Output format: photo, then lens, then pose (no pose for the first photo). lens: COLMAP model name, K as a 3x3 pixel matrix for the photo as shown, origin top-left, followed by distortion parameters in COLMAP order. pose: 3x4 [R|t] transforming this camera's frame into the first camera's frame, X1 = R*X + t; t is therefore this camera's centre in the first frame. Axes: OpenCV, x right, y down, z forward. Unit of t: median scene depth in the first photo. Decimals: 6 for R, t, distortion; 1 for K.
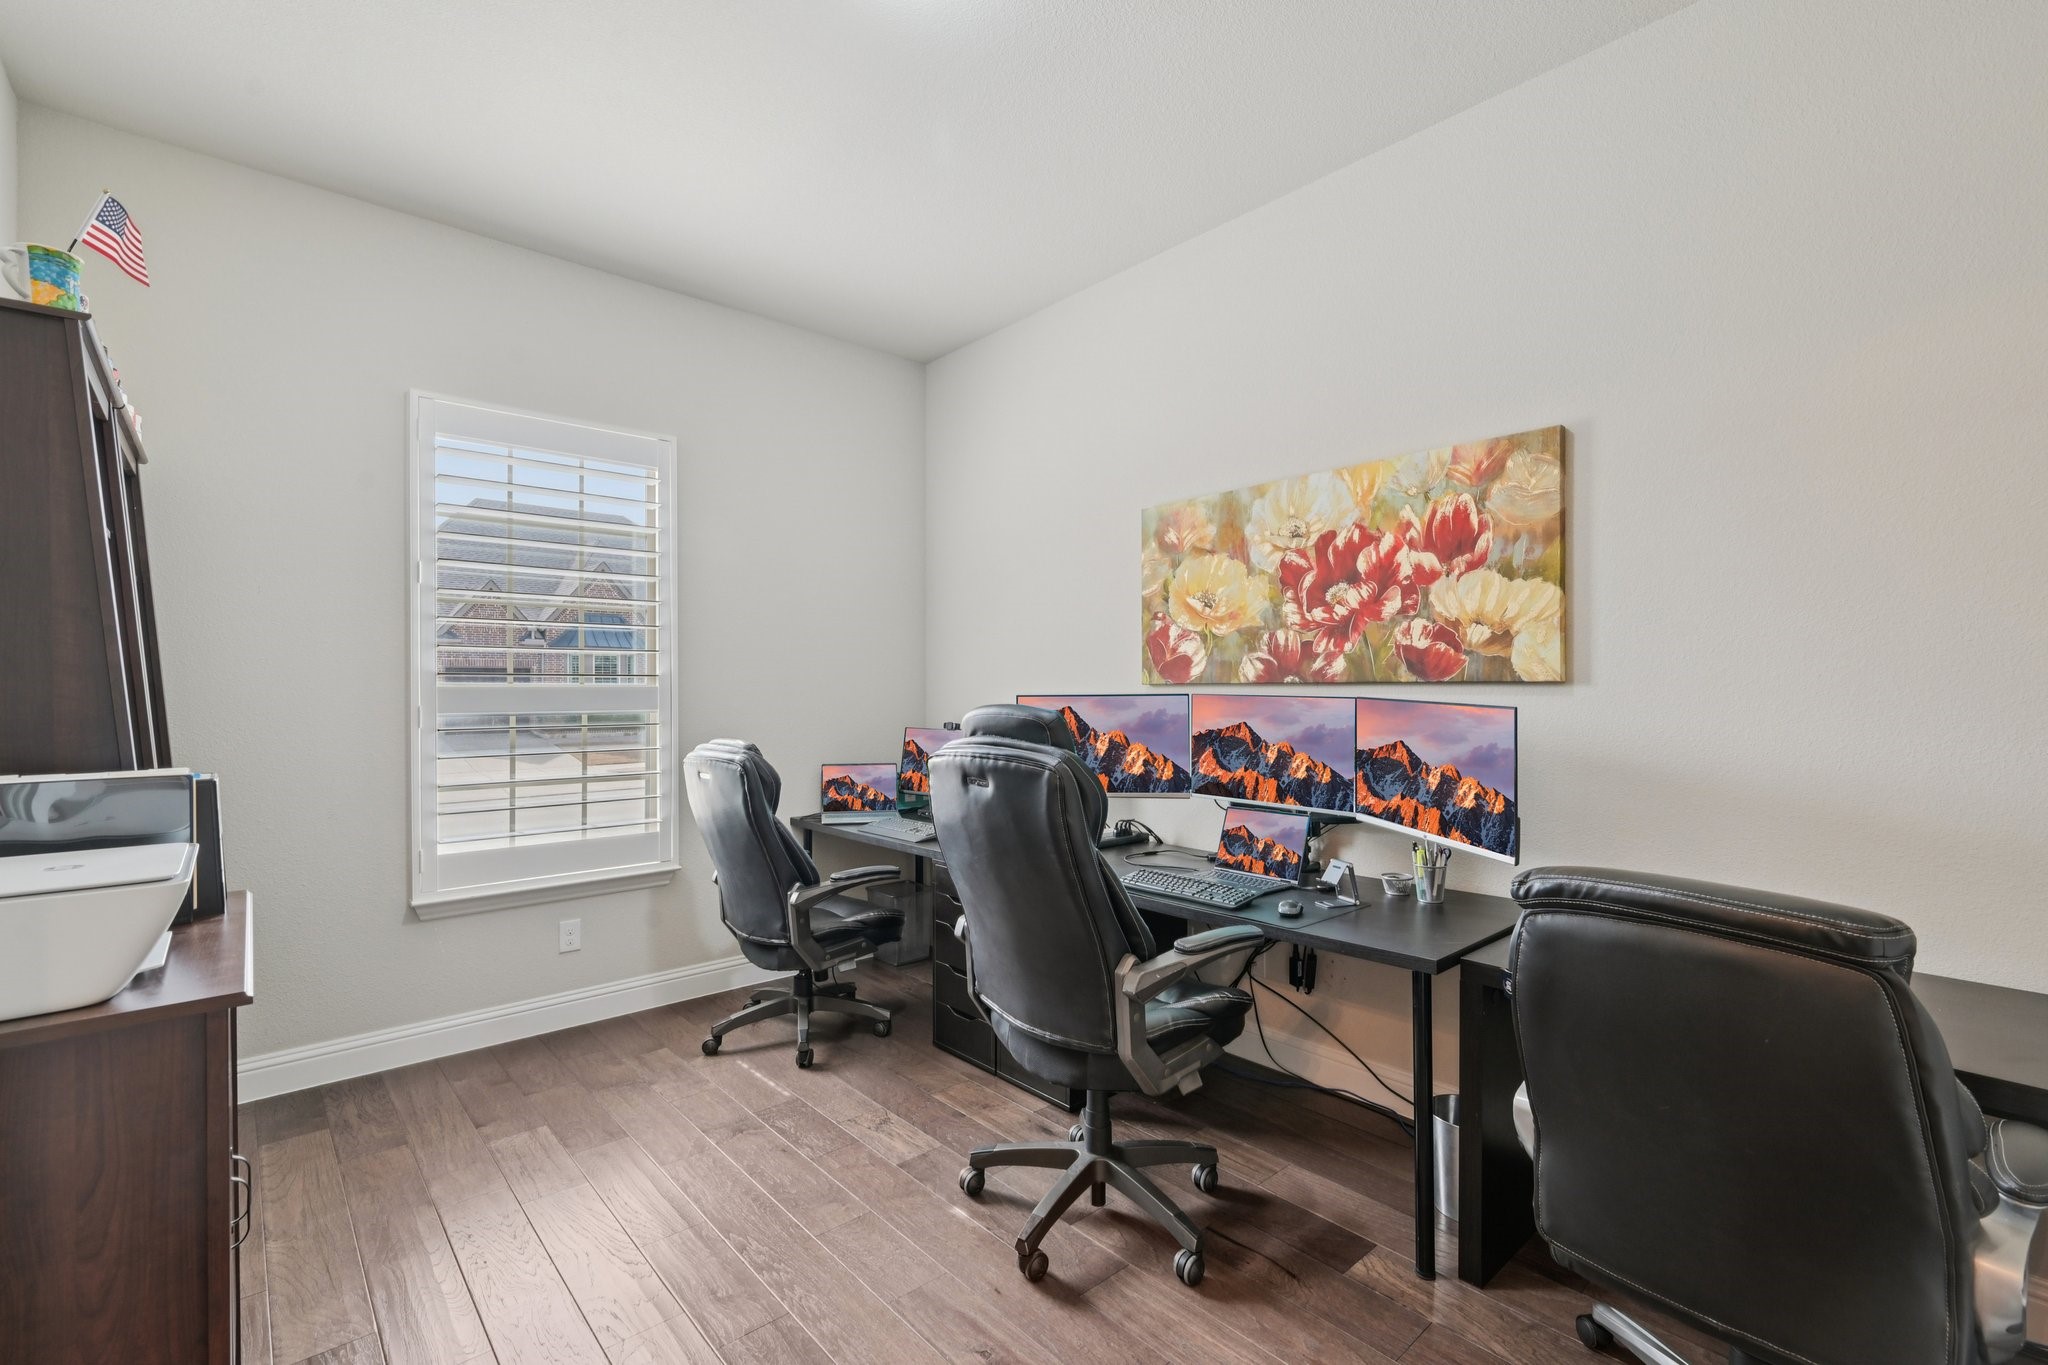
lens RADIAL K [[900.4, 0, 1024.0], [0, 900.4, 682.5], [0, 0, 1]] dist [-0.000321, -0.000047]
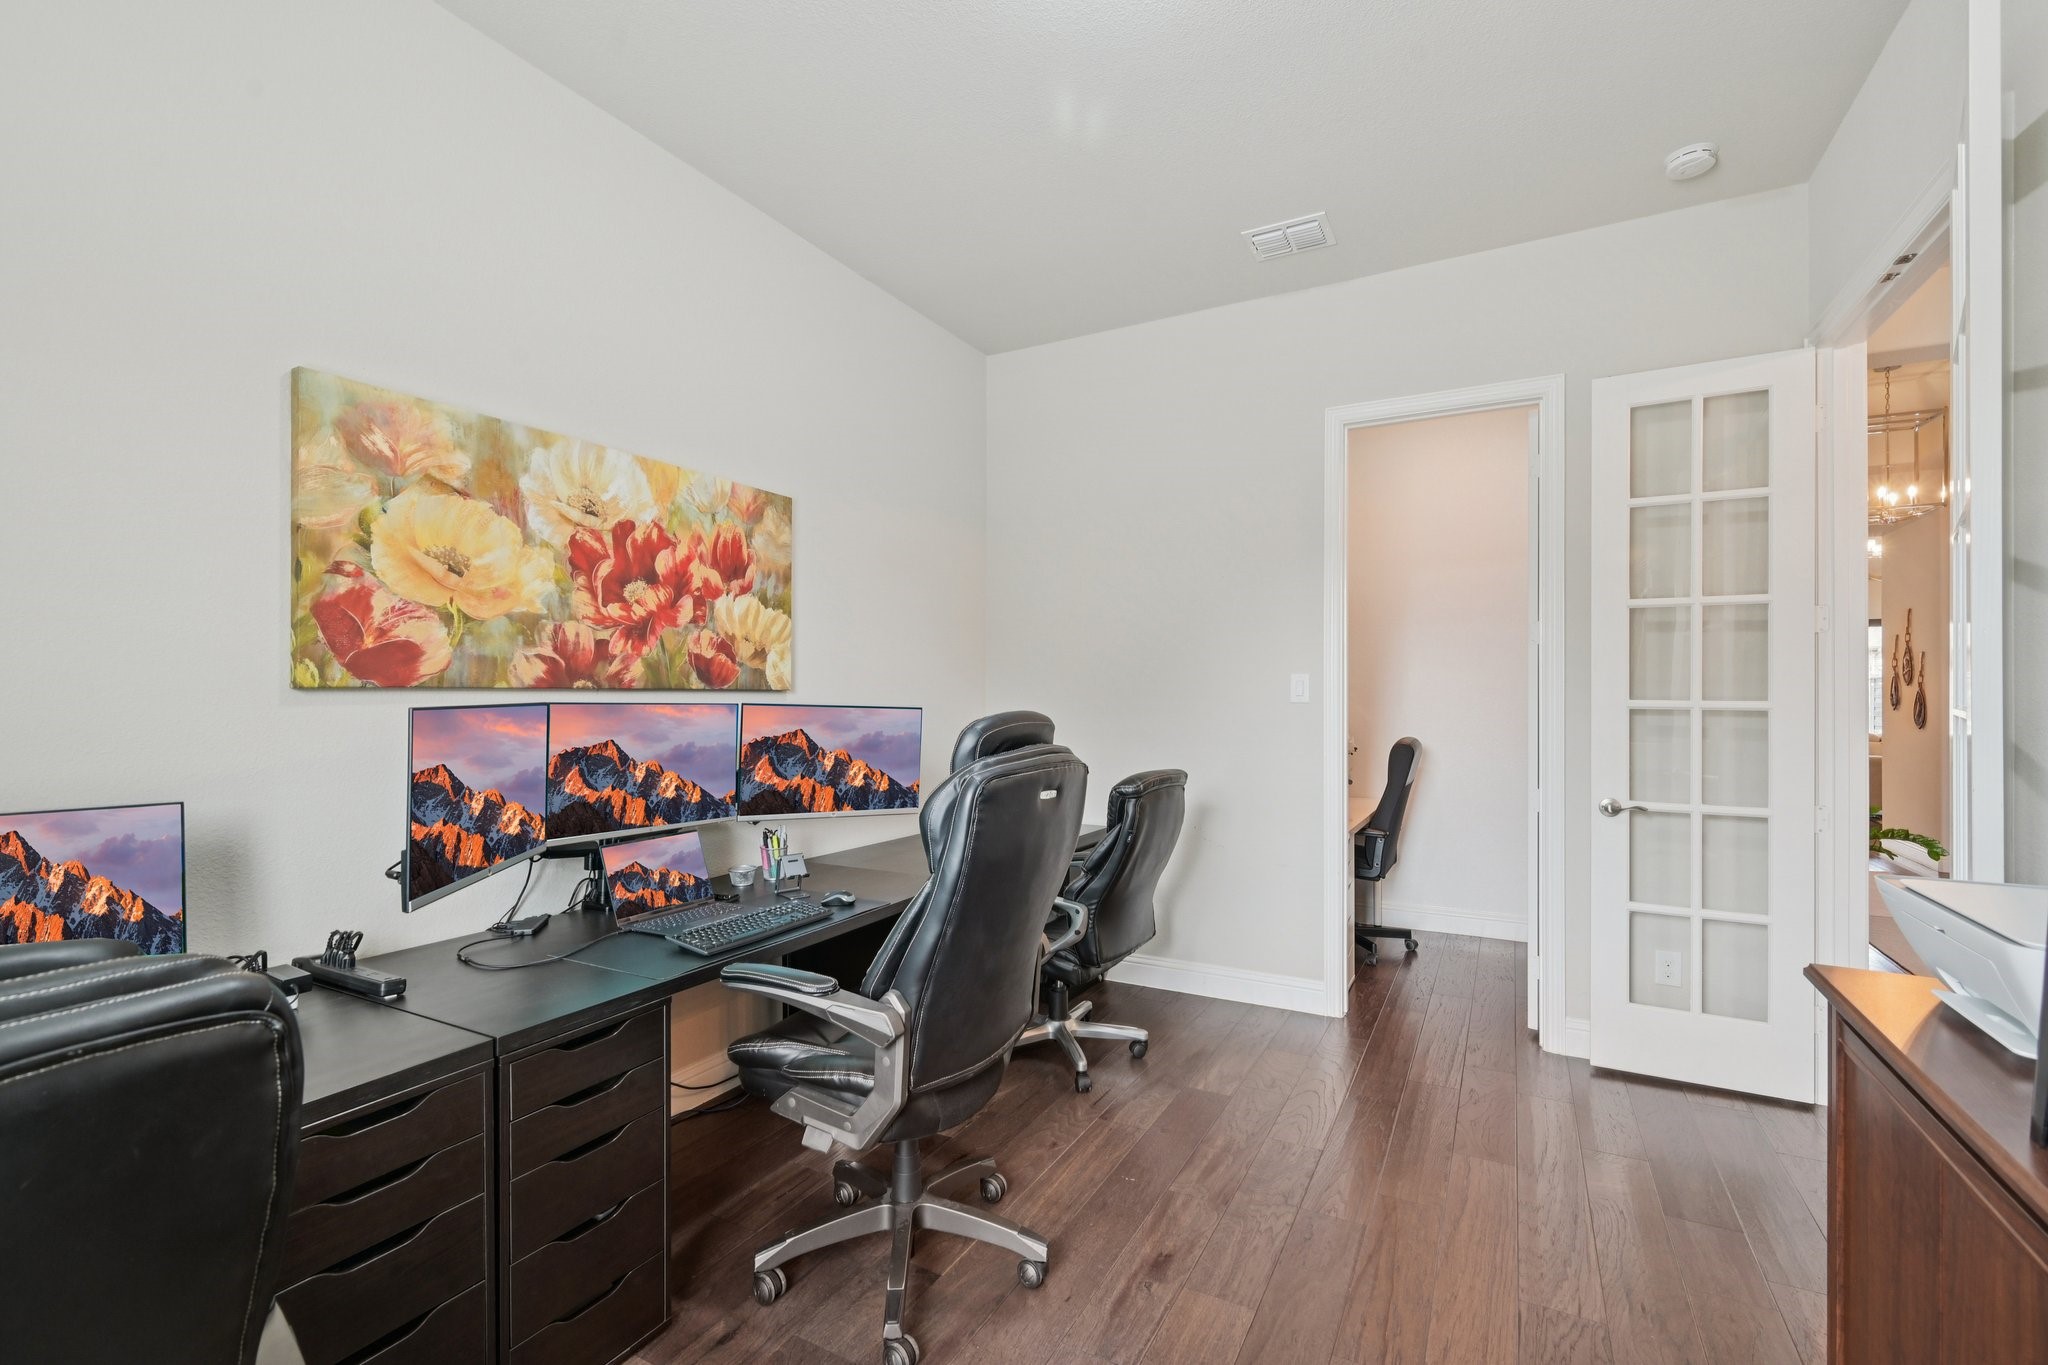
lens RADIAL K [[900.4, 0, 1024.0], [0, 900.4, 682.5], [0, 0, 1]] dist [-0.000321, -0.000047]
pose [[-0.336874, 0.006426, 0.941528, -0.641874], [-0.016813, 0.999776, -0.012839, -0.000931], [-0.941400, -0.020155, -0.336690, 0.927988]]
